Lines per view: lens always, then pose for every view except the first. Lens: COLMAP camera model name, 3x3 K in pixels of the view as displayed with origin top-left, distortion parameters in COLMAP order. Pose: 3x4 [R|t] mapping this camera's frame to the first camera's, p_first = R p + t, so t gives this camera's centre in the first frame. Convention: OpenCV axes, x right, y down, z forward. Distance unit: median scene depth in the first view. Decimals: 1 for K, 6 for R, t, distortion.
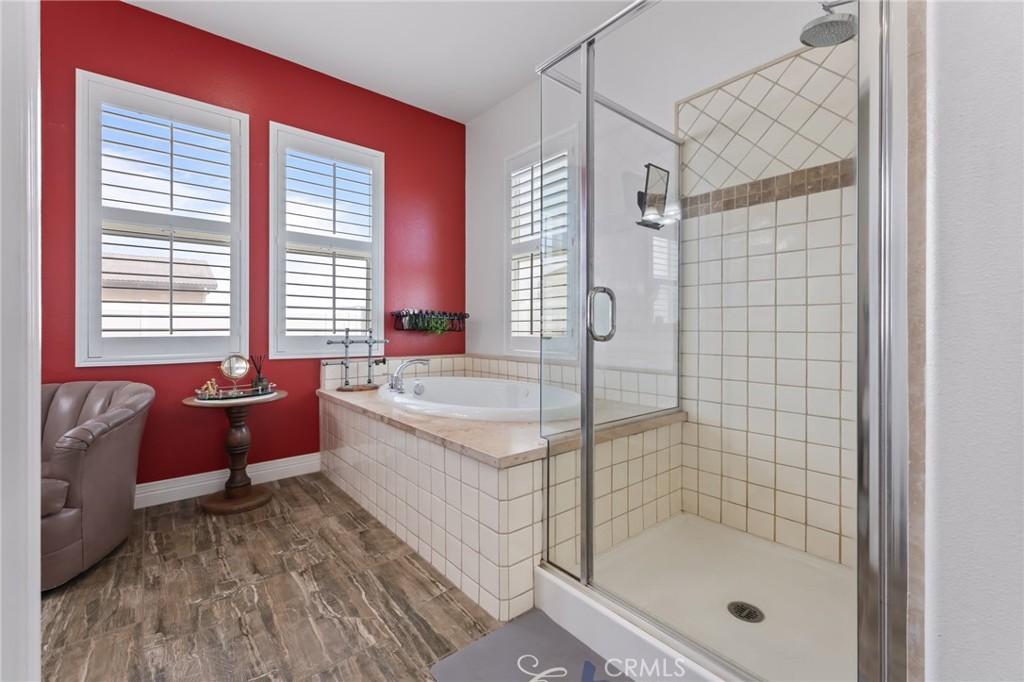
lens RADIAL K [[438.1, 0, 512.1], [0, 438.1, 332.0], [0, 0, 1]] dist [0.005181, 0.000169]
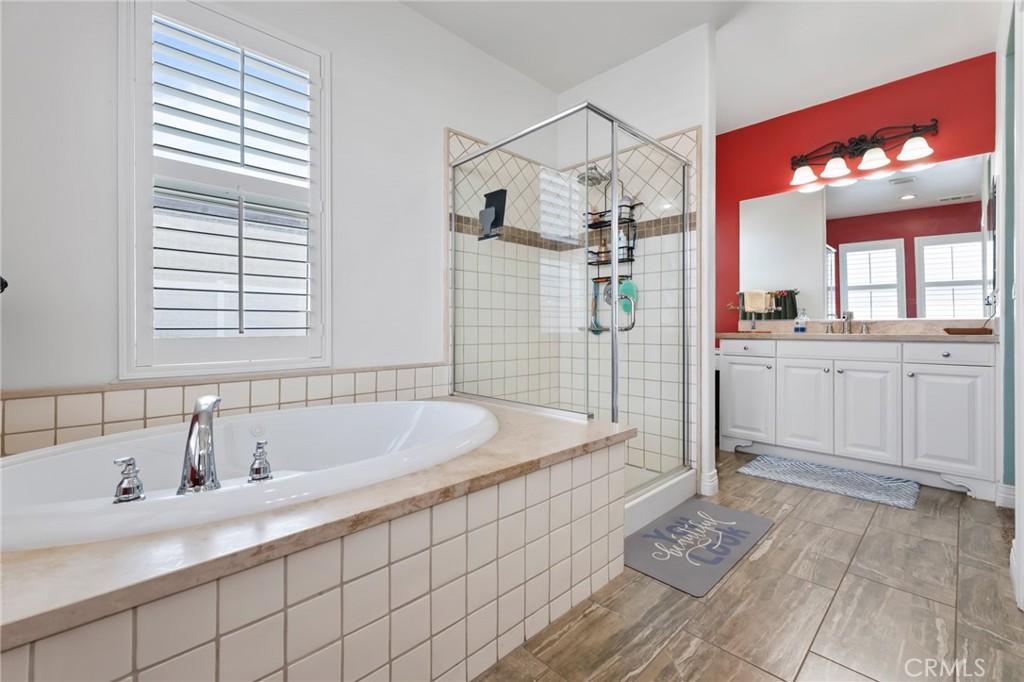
lens RADIAL K [[438.1, 0, 511.6], [0, 438.1, 331.5], [0, 0, 1]] dist [0.005181, 0.000169]
pose [[-0.080249, -0.008797, 0.996736, -1.108143], [0.010946, 0.999893, 0.009706, 0.003021], [-0.996715, 0.011690, -0.080144, 1.310119]]
